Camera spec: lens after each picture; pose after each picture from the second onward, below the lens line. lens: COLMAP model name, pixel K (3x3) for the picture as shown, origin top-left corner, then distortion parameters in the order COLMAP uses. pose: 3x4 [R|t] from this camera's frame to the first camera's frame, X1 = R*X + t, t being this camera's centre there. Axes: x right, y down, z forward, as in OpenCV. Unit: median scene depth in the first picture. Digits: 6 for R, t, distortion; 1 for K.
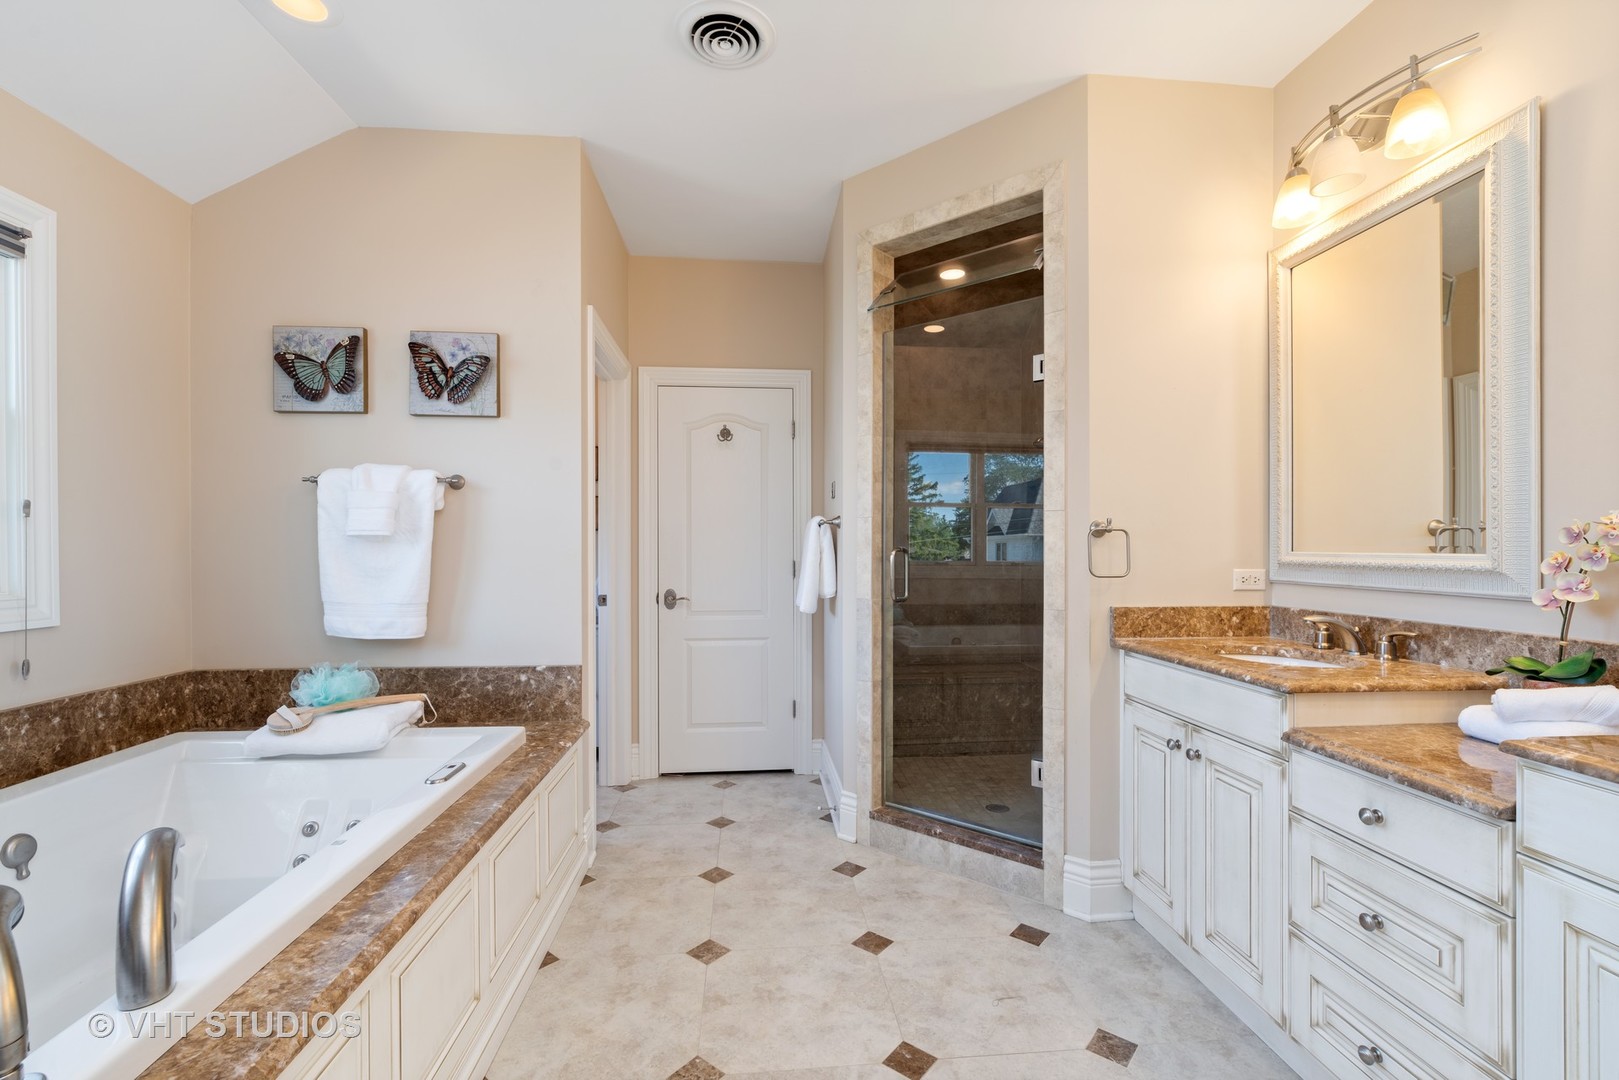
lens RADIAL K [[704.1, 0, 811.5], [0, 704.1, 544.5], [0, 0, 1]] dist [0.003024, 0.000250]
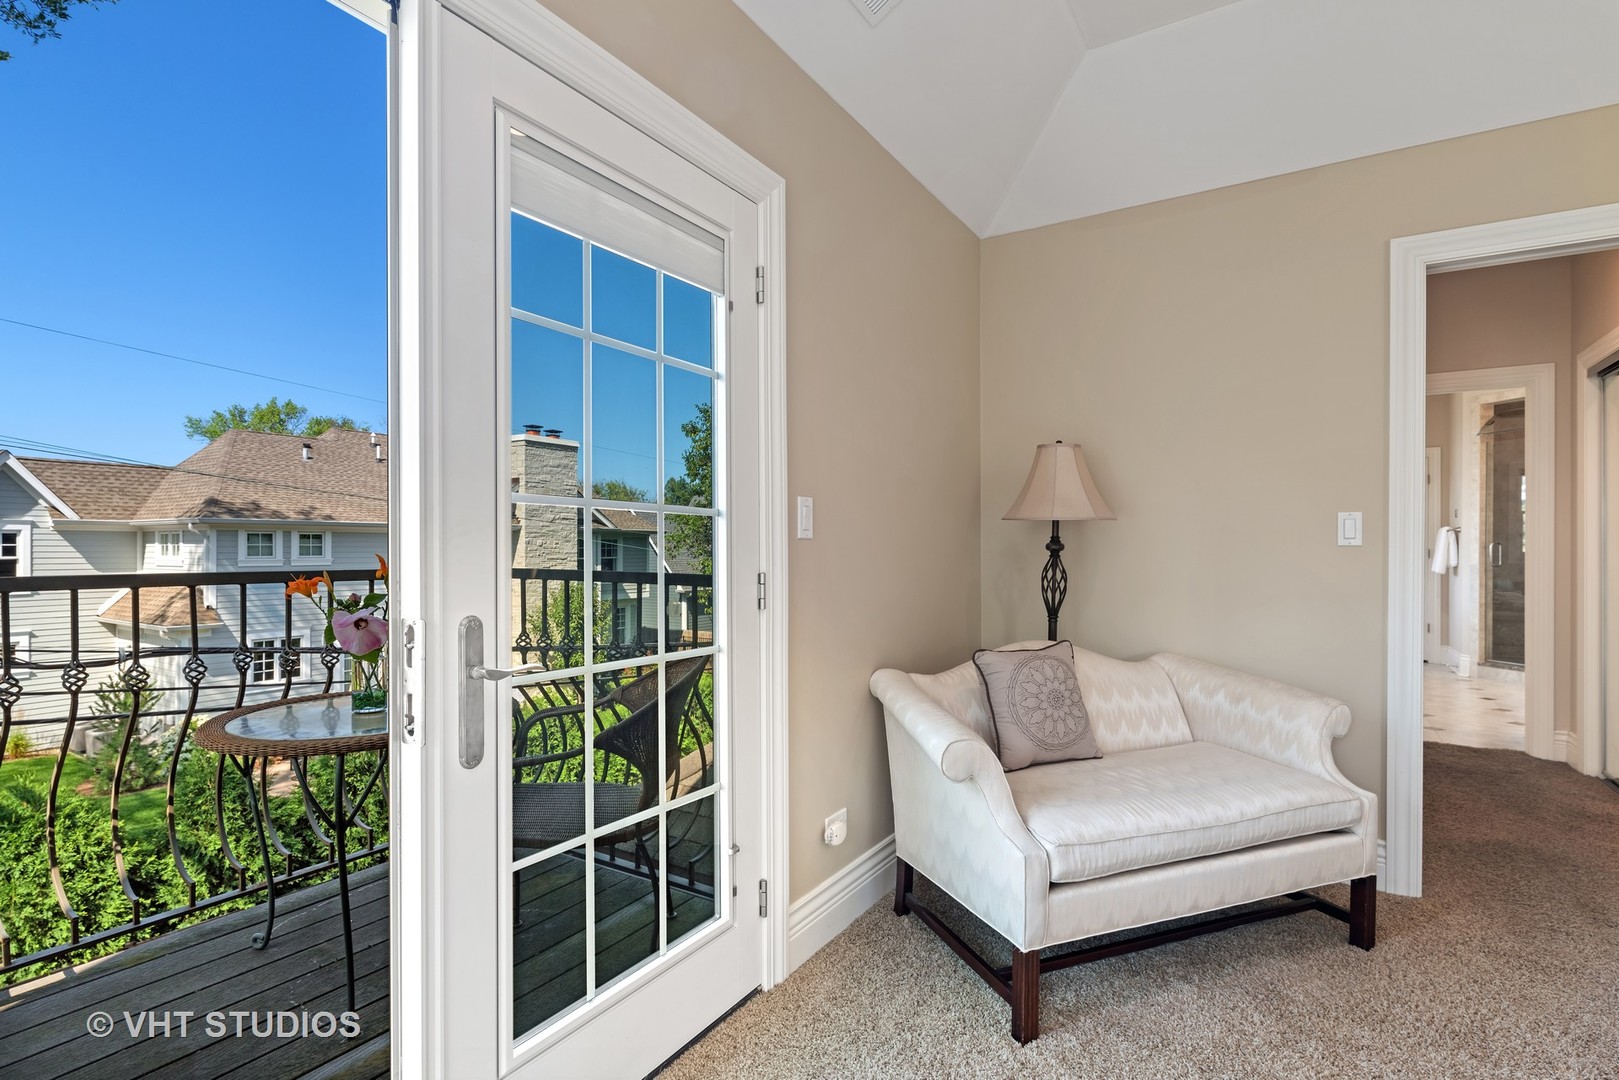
lens RADIAL K [[789.2, 0, 805.0], [0, 789.2, 549.2], [0, 0, 1]] dist [0.002365, 0.000291]
pose [[0.797314, 0.003409, -0.603555, -0.098740], [-0.002410, 0.999994, 0.002464, 0.025515], [0.603559, -0.000510, 0.797318, -2.159751]]
